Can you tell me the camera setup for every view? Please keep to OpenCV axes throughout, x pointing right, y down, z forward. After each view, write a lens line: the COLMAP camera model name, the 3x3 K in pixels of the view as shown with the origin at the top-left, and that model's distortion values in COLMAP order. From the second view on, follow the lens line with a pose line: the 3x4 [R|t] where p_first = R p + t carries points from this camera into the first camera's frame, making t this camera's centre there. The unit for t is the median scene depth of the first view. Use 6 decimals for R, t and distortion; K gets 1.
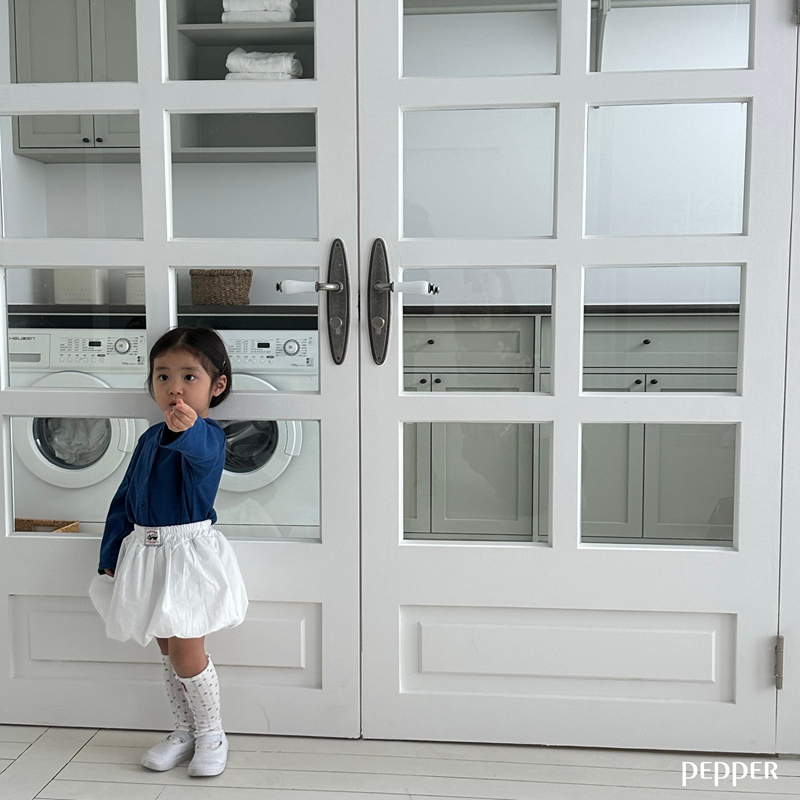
lens RADIAL K [[1113.3, 0, 396.4], [0, 1113.3, 383.9], [0, 0, 1]] dist [0.211137, -0.644627]
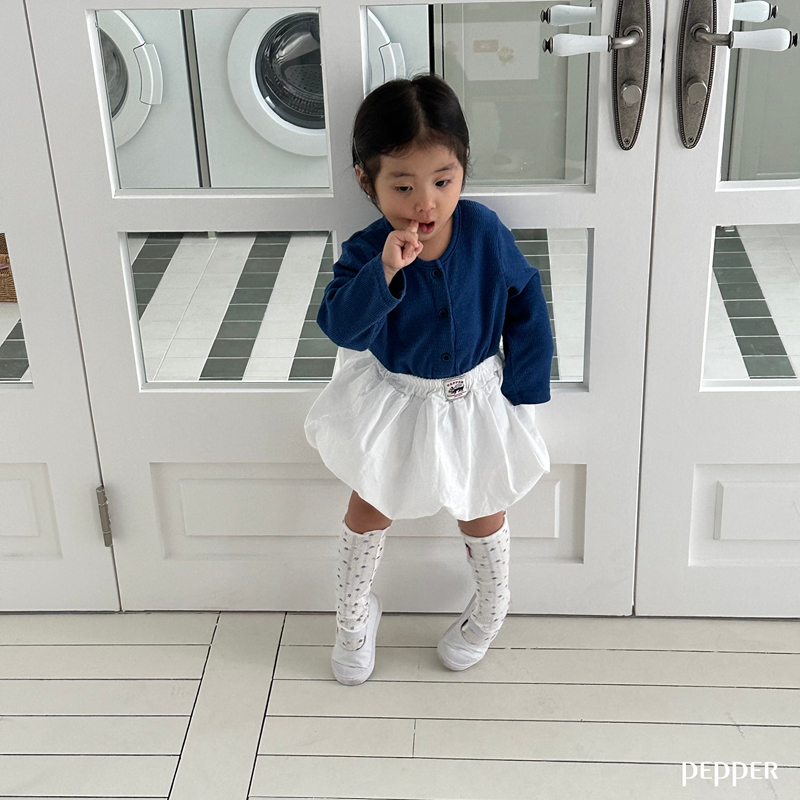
lens RADIAL K [[1455.5, 0, 400.0], [0, 1455.5, 400.0], [0, 0, 1]] dist [0.063864, 0.167799]
pose [[0.998555, -0.049804, 0.020179, -0.192847], [0.037911, 0.919061, 0.392288, -0.206581], [-0.038083, -0.390956, 0.919621, 0.141470]]
